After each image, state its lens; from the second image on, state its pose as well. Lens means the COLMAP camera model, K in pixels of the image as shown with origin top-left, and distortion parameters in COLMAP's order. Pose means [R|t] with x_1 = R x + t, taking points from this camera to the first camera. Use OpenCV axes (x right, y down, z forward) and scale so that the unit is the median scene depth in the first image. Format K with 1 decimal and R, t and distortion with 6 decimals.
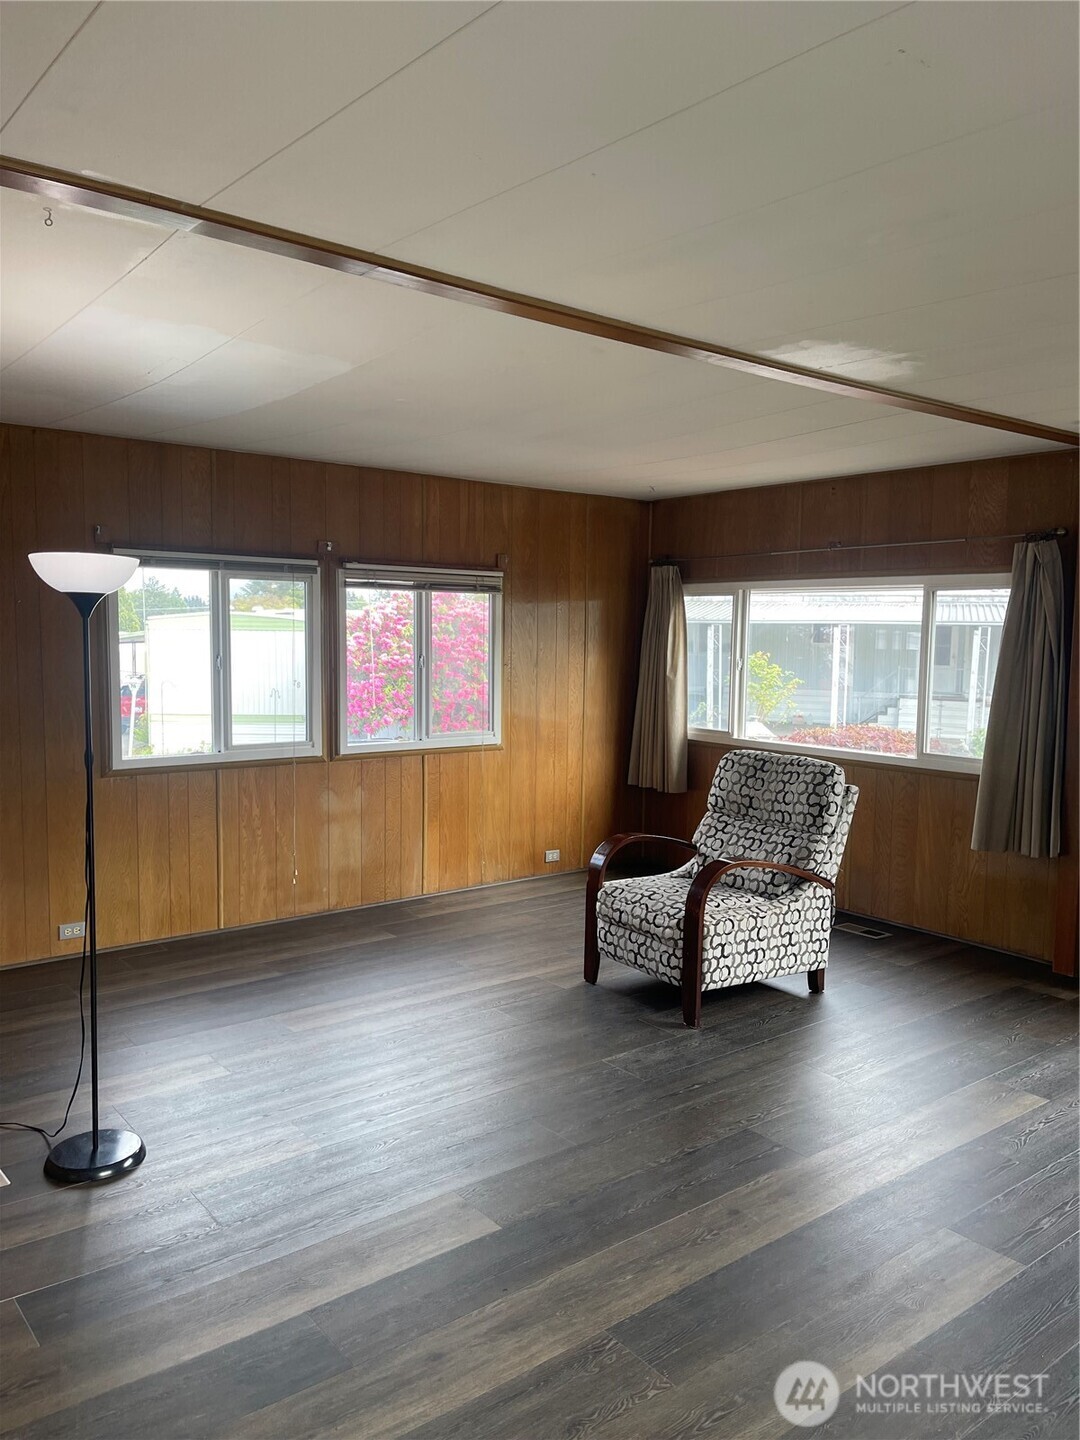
lens RADIAL K [[1081.5, 0, 529.8], [0, 1081.5, 721.2], [0, 0, 1]] dist [0.071817, -0.108764]
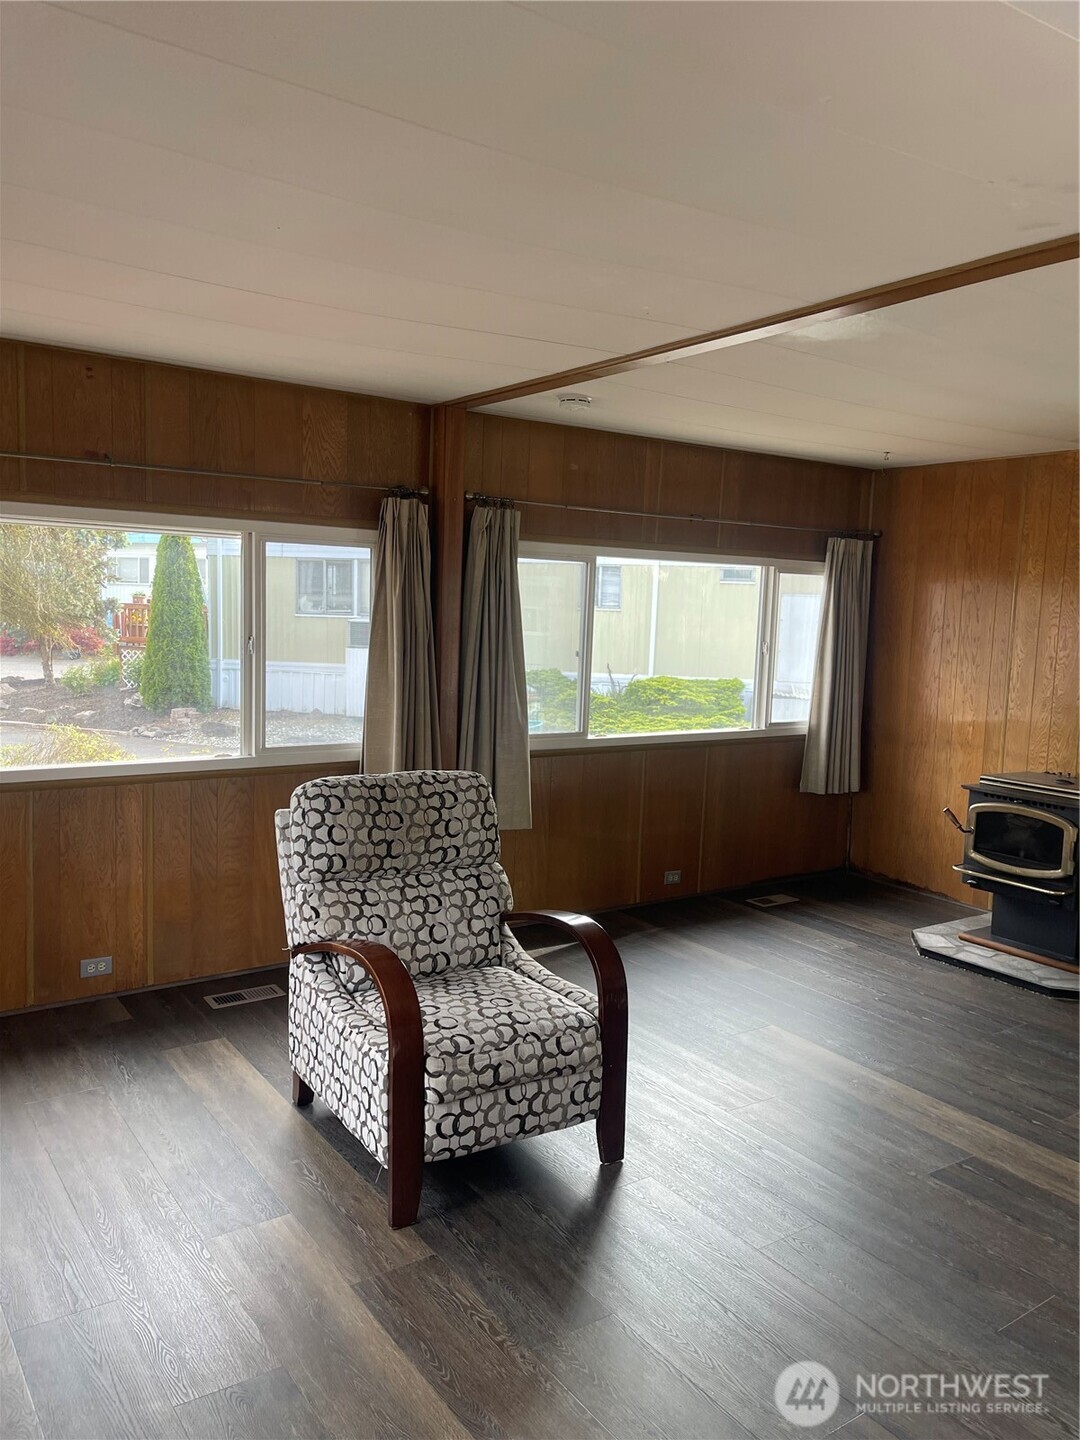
lens RADIAL K [[1081.5, 0, 529.8], [0, 1081.5, 721.2], [0, 0, 1]] dist [0.071817, -0.108764]
pose [[0.066842, -0.117320, 0.990842, -0.490341], [0.053935, 0.992036, 0.113823, -0.084108], [-0.996305, 0.045833, 0.072638, 0.913879]]
